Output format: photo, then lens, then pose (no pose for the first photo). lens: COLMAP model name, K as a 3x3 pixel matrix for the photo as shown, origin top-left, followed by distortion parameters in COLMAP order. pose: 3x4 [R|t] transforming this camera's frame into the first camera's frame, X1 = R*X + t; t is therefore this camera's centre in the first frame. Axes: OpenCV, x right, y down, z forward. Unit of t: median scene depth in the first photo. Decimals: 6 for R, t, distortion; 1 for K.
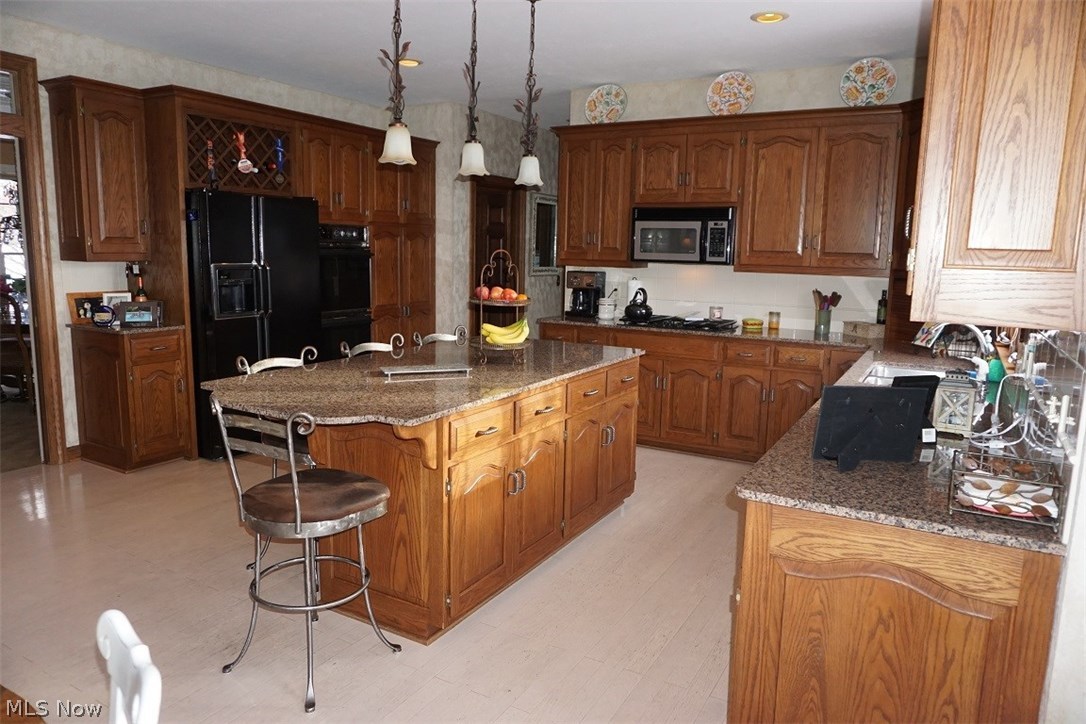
lens RADIAL K [[729.6, 0, 539.0], [0, 729.6, 361.5], [0, 0, 1]] dist [-0.044965, 0.026815]
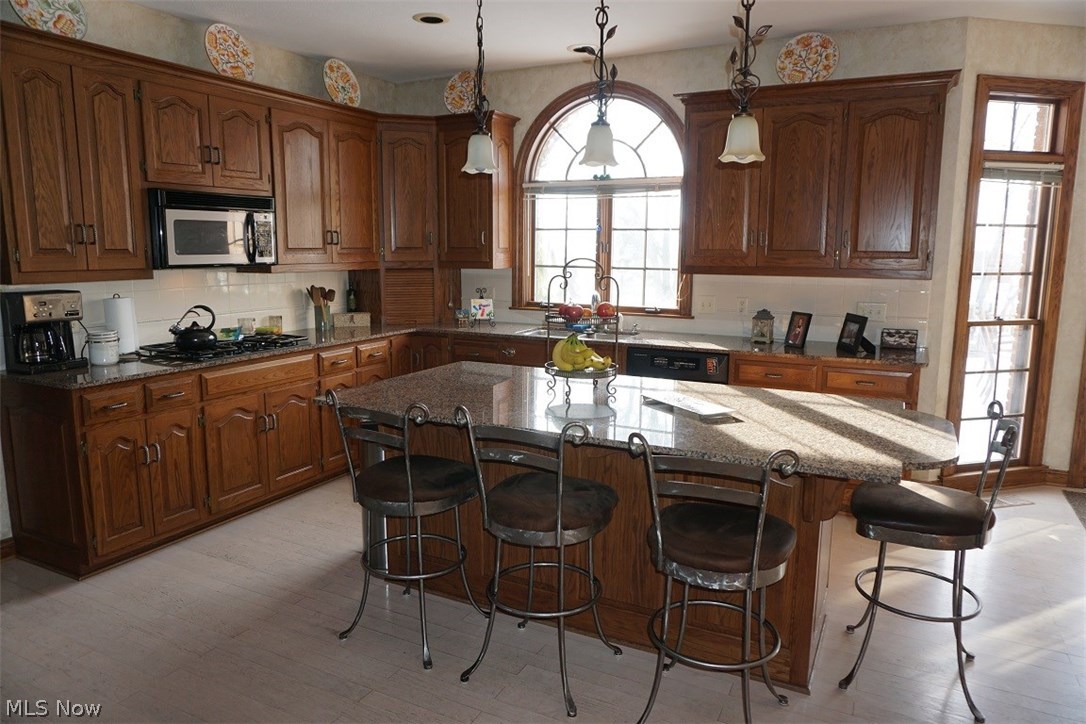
lens RADIAL K [[729.6, 0, 542.8], [0, 729.6, 359.7], [0, 0, 1]] dist [-0.044965, 0.026815]
pose [[-0.057648, -0.172519, 0.983318, -0.565840], [0.155757, 0.971340, 0.179549, -0.123896], [-0.986112, 0.163510, -0.029125, 0.701934]]
